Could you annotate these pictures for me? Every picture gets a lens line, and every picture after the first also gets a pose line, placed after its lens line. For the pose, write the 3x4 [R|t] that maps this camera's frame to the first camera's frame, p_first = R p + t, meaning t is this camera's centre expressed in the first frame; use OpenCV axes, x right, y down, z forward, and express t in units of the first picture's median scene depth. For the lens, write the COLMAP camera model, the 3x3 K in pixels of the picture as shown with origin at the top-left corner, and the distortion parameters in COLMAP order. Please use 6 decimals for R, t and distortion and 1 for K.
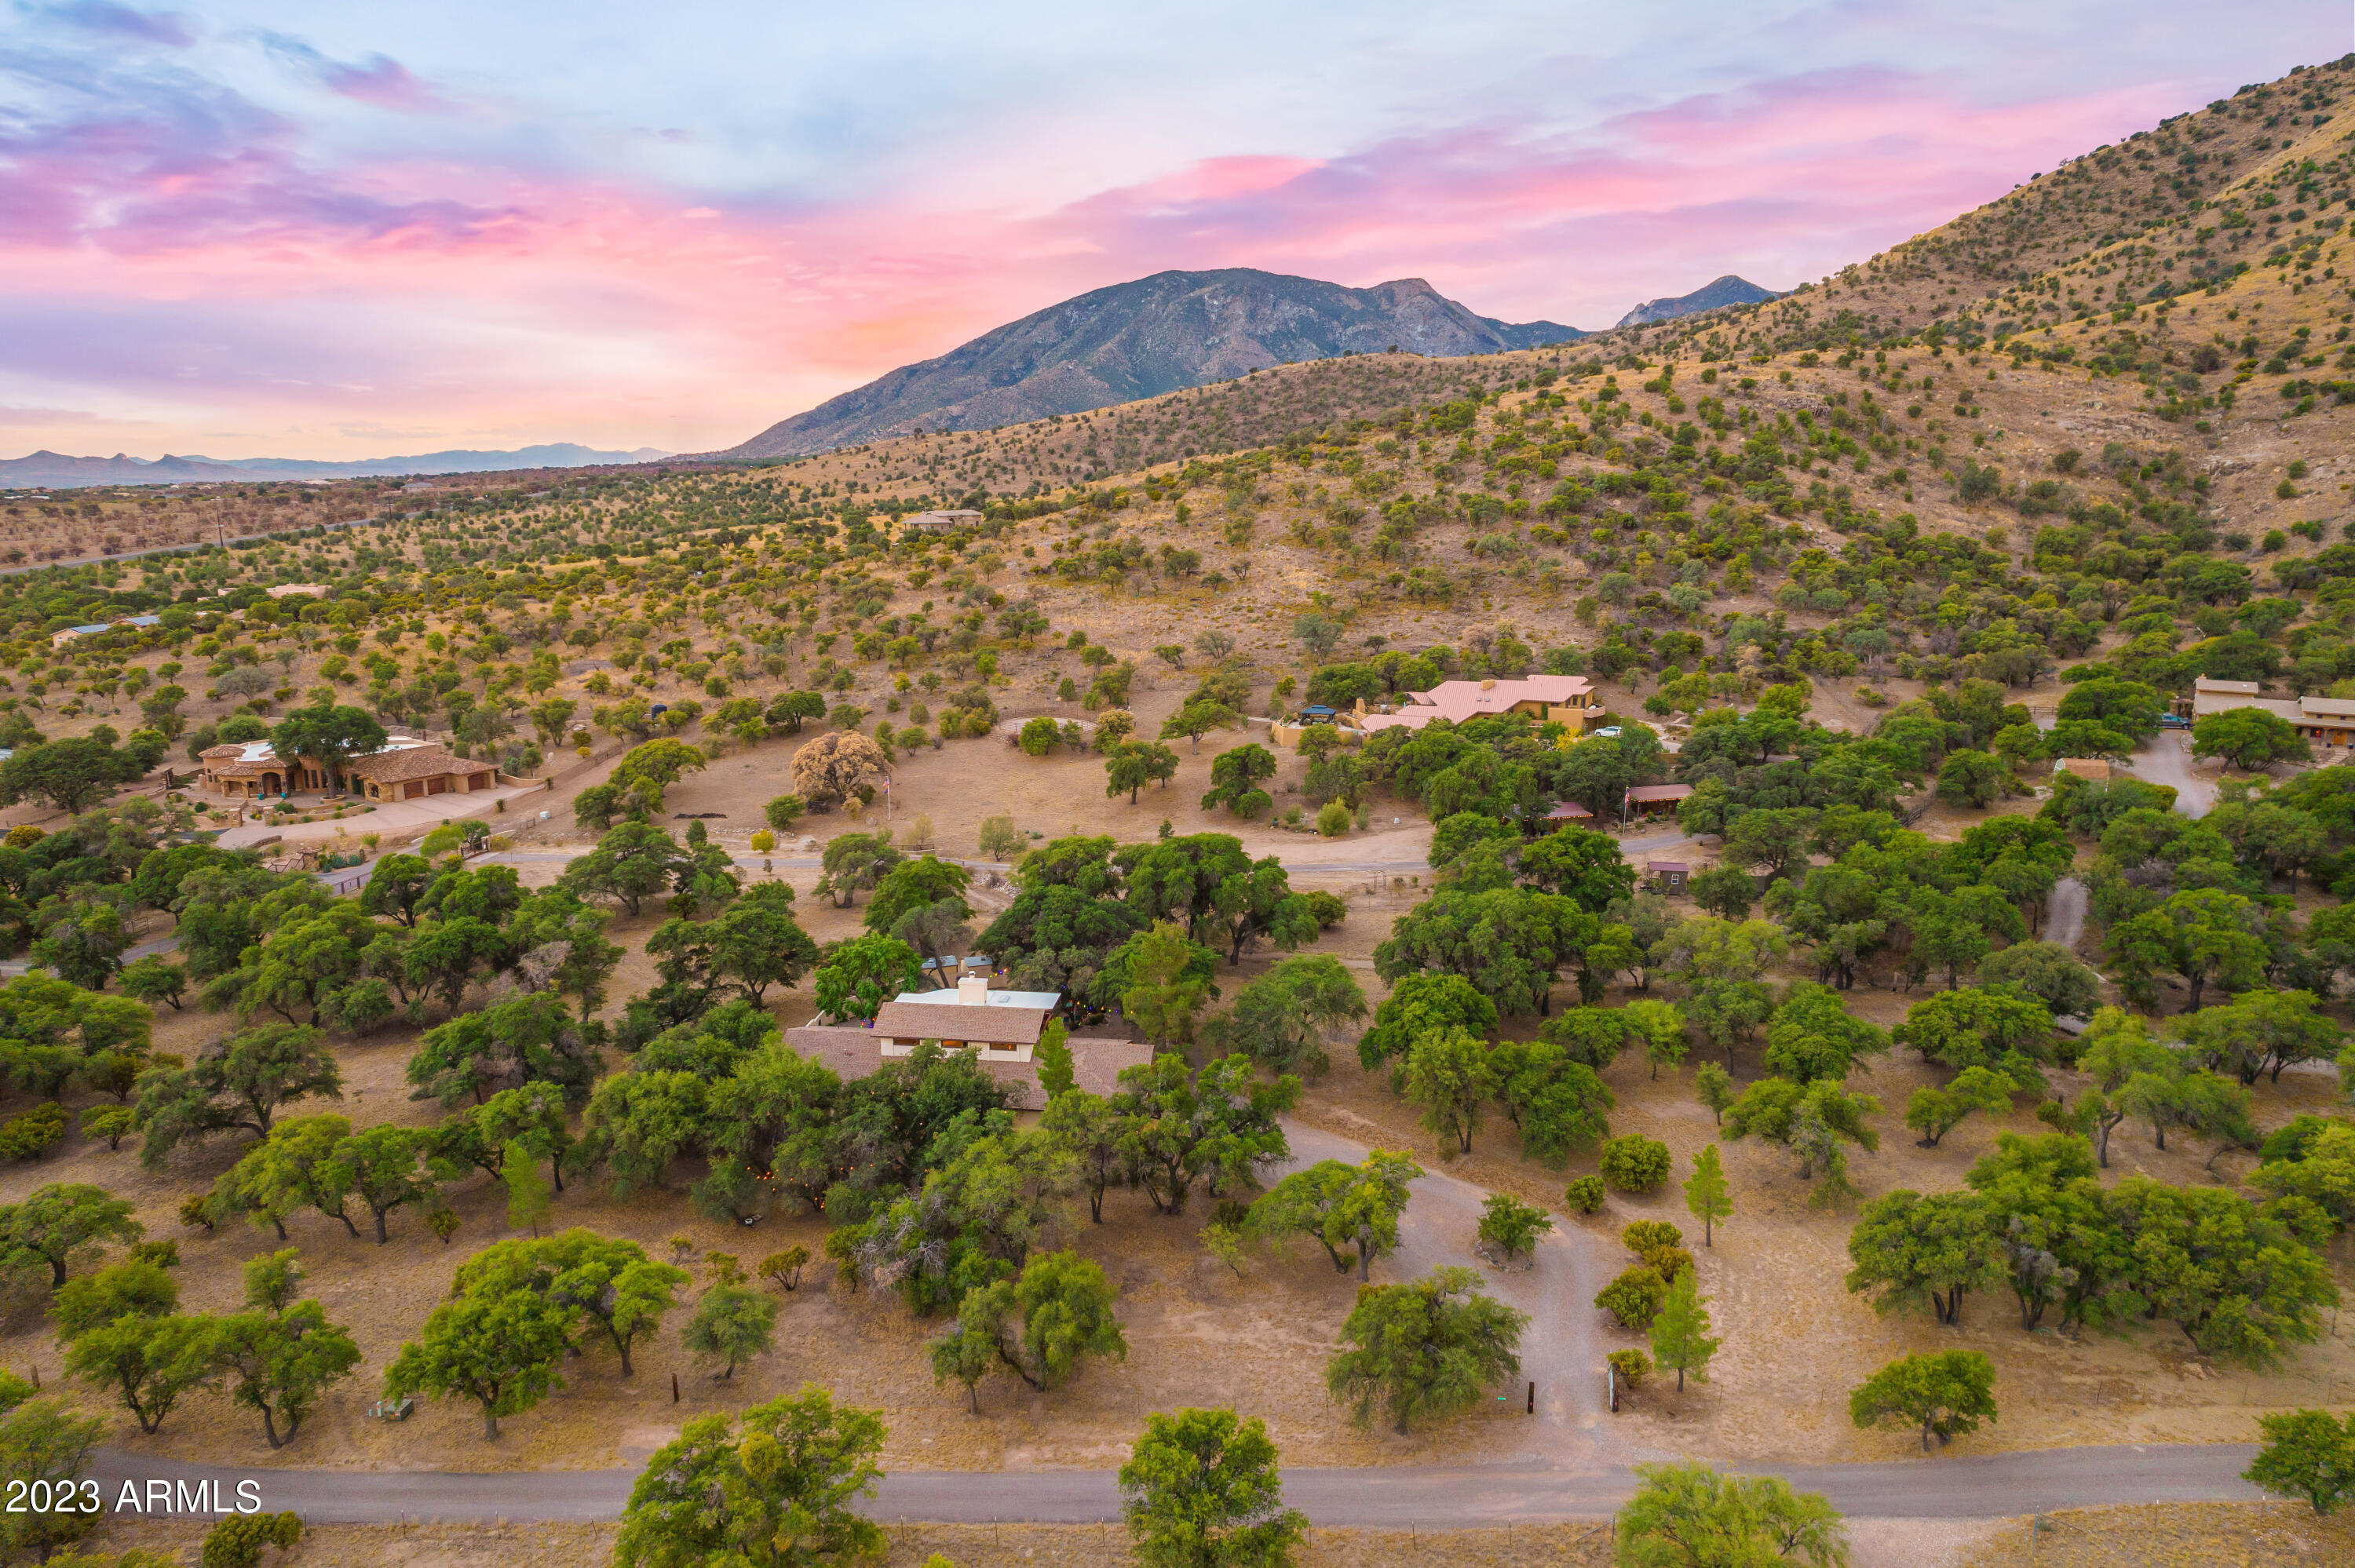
lens RADIAL K [[1504.5, 0, 1177.5], [0, 1504.5, 784.0], [0, 0, 1]] dist [-0.082567, 0.077422]
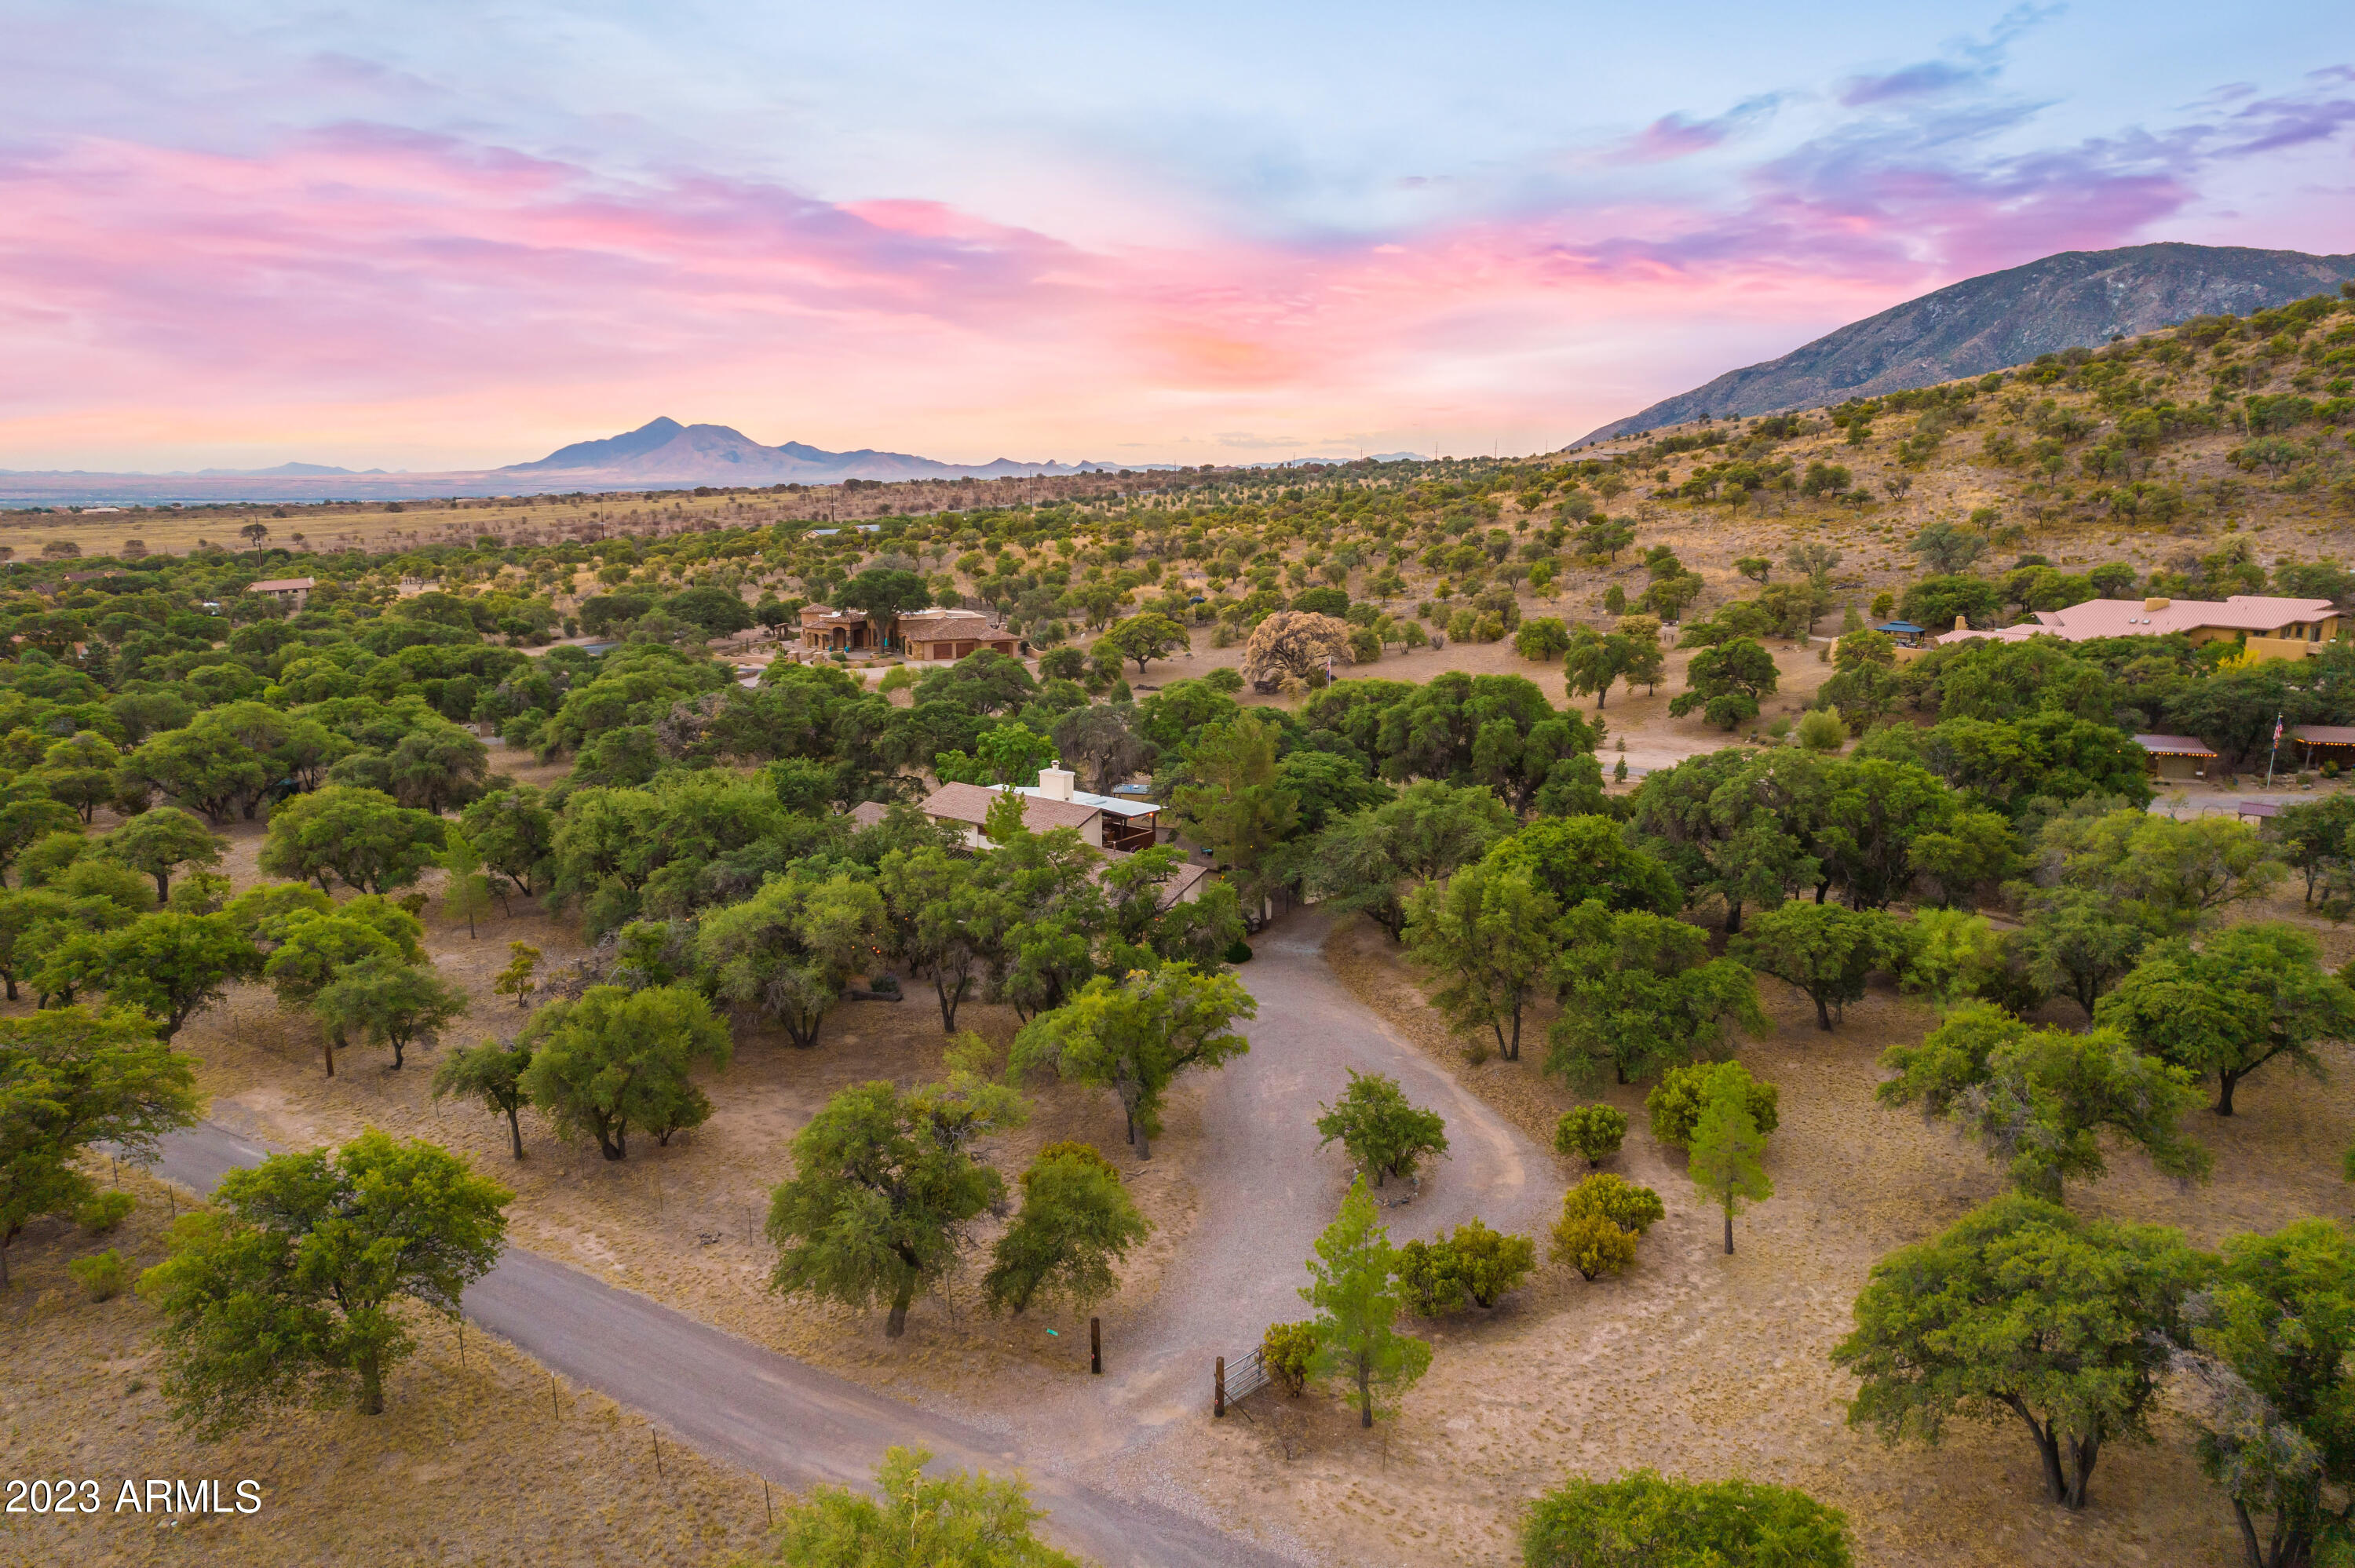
lens RADIAL K [[1504.5, 0, 1177.5], [0, 1504.5, 784.0], [0, 0, 1]] dist [-0.082567, 0.077422]
pose [[0.862595, 0.103629, -0.495167, 0.118150], [-0.106879, 0.994032, 0.021846, 0.040396], [0.494476, 0.034079, 0.868523, 0.113111]]
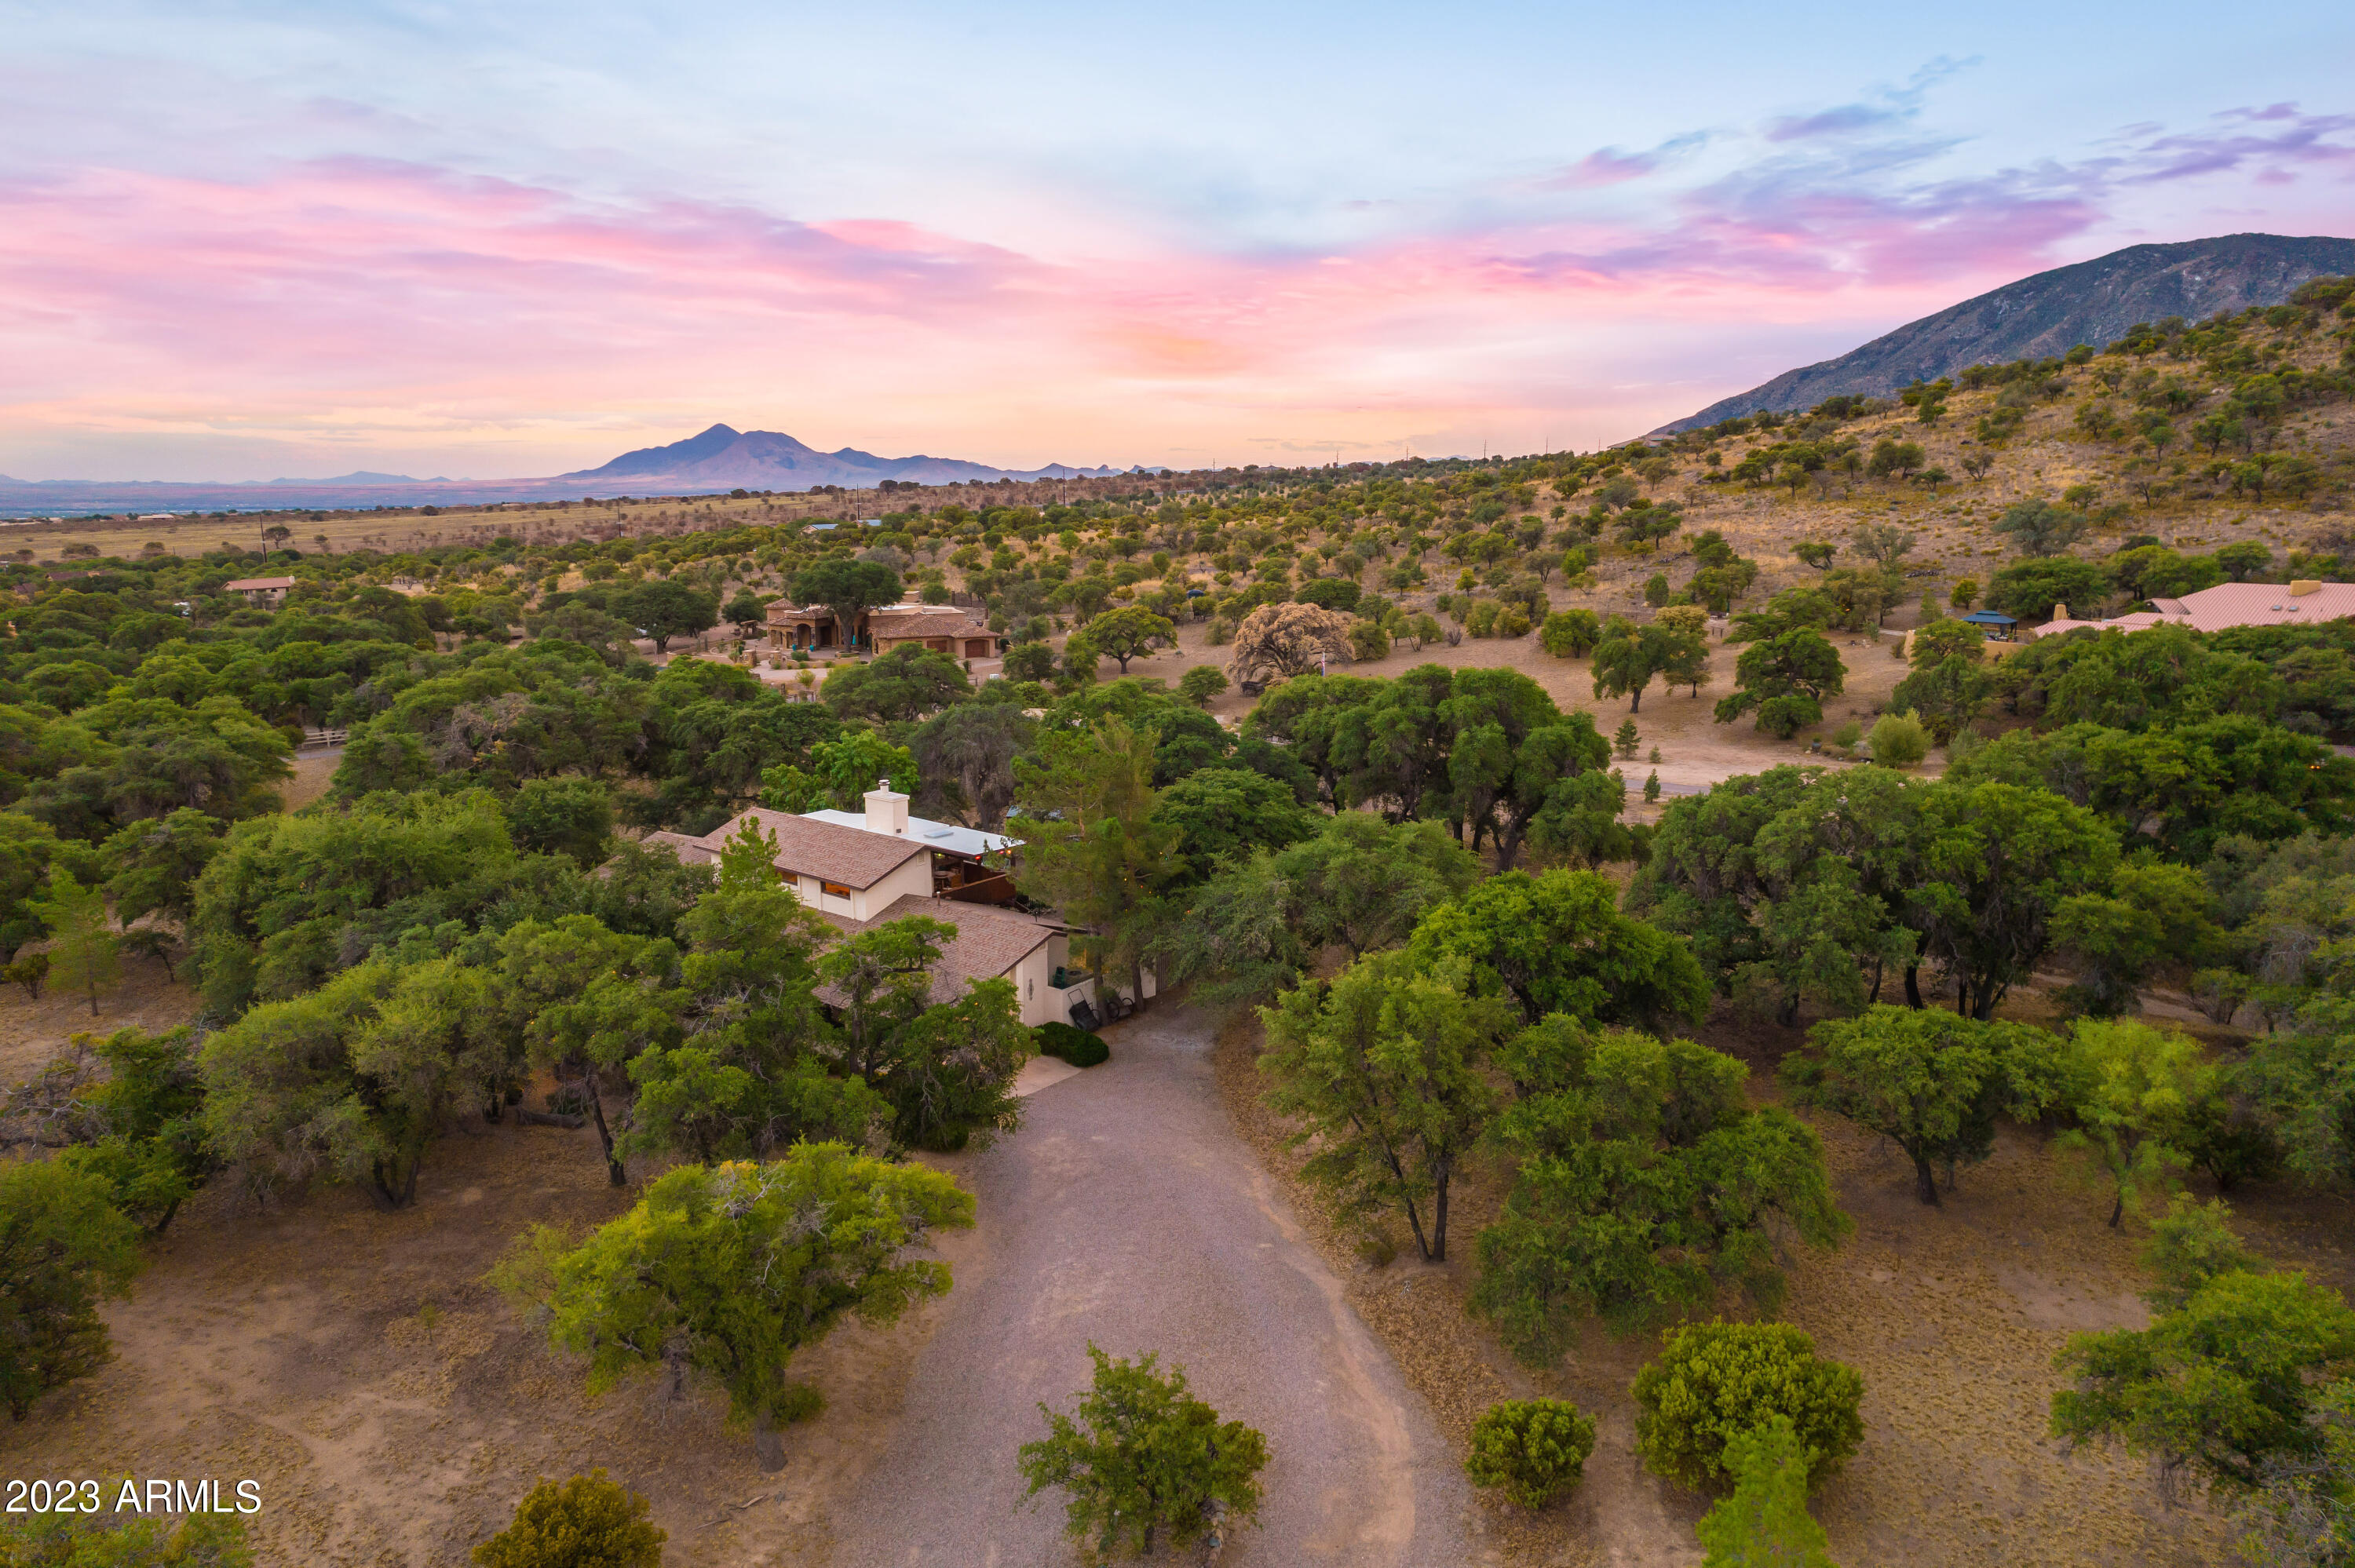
lens RADIAL K [[1504.5, 0, 1177.5], [0, 1504.5, 784.0], [0, 0, 1]] dist [-0.082567, 0.077422]
pose [[0.844531, 0.103756, -0.525358, 0.105431], [-0.108058, 0.993888, 0.022583, 0.035617], [0.524491, 0.037697, 0.850581, 0.190375]]
